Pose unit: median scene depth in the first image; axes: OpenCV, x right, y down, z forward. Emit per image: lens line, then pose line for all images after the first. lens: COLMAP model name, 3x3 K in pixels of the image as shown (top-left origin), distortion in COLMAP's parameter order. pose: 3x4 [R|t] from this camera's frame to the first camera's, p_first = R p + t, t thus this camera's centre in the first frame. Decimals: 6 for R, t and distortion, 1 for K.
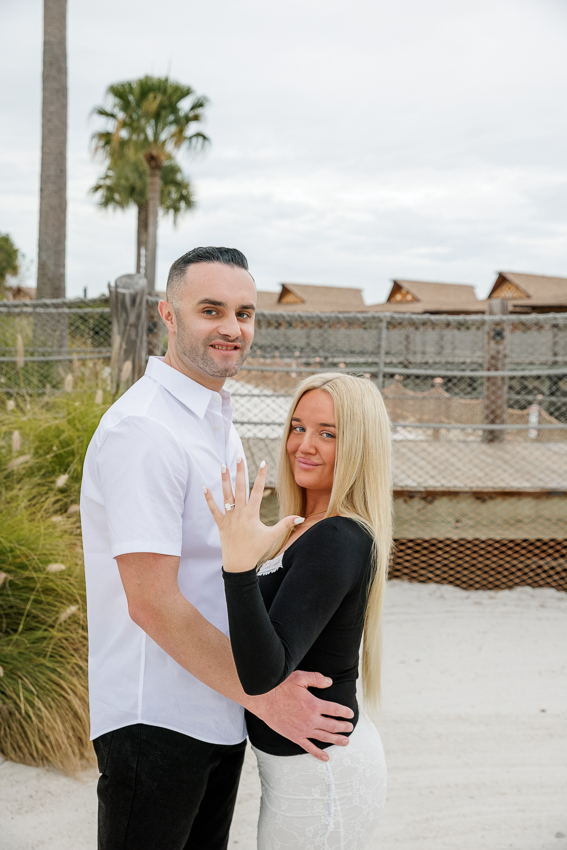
lens RADIAL K [[1087.3, 0, 281.7], [0, 1087.3, 442.1], [0, 0, 1]] dist [0.000737, -0.003321]
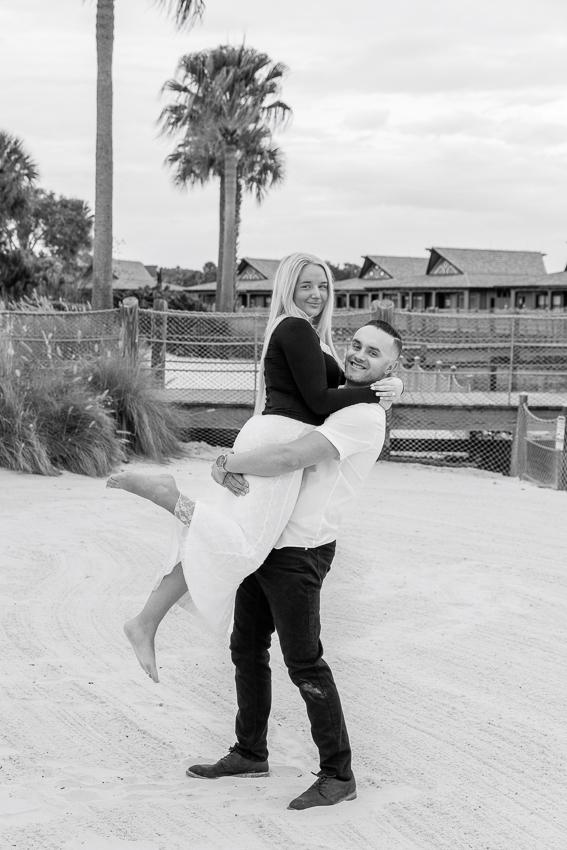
lens RADIAL K [[1612.1, 0, 256.4], [0, 1612.1, 473.6], [0, 0, 1]] dist [0.022770, -0.023625]
pose [[0.990351, -0.002785, -0.138554, 0.106536], [0.002653, 0.999996, -0.001138, 0.037278], [0.138556, 0.000760, 0.990354, -0.408703]]
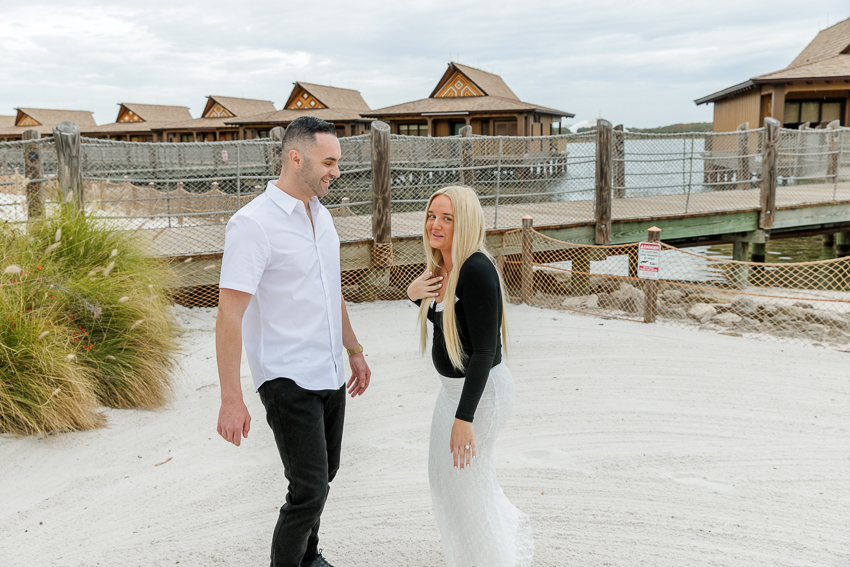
lens RADIAL K [[855.6, 0, 421.2], [0, 855.6, 286.2], [0, 0, 1]] dist [0.031186, -0.009429]
pose [[0.902522, -0.111949, 0.415839, -0.044672], [0.084387, 0.992874, 0.084142, 0.002080], [-0.422295, -0.040849, 0.905537, -0.058722]]
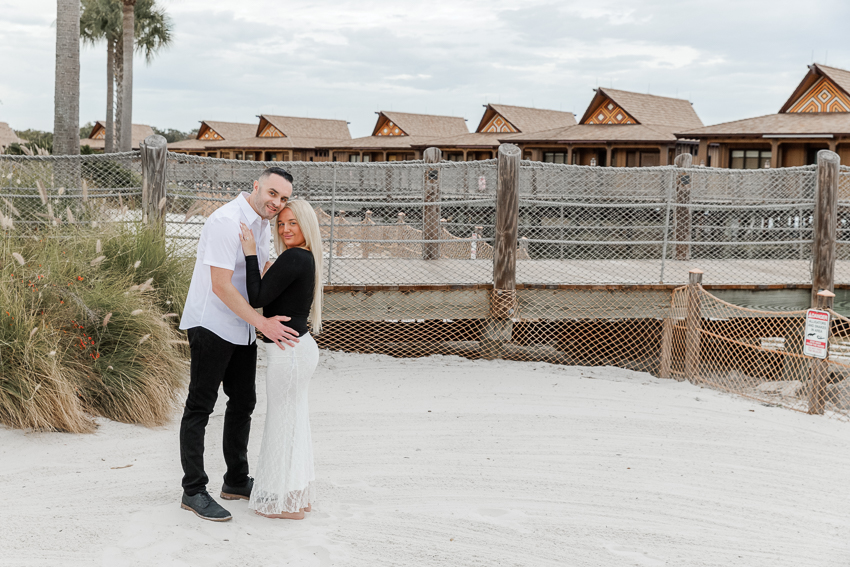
lens RADIAL K [[1209.7, 0, 394.9], [0, 1209.7, 294.5], [0, 0, 1]] dist [0.005936, -0.020649]
pose [[0.993985, -0.016470, 0.108275, -0.000457], [0.016025, 0.999859, 0.004980, 0.010307], [-0.108342, -0.003215, 0.994108, -0.125842]]
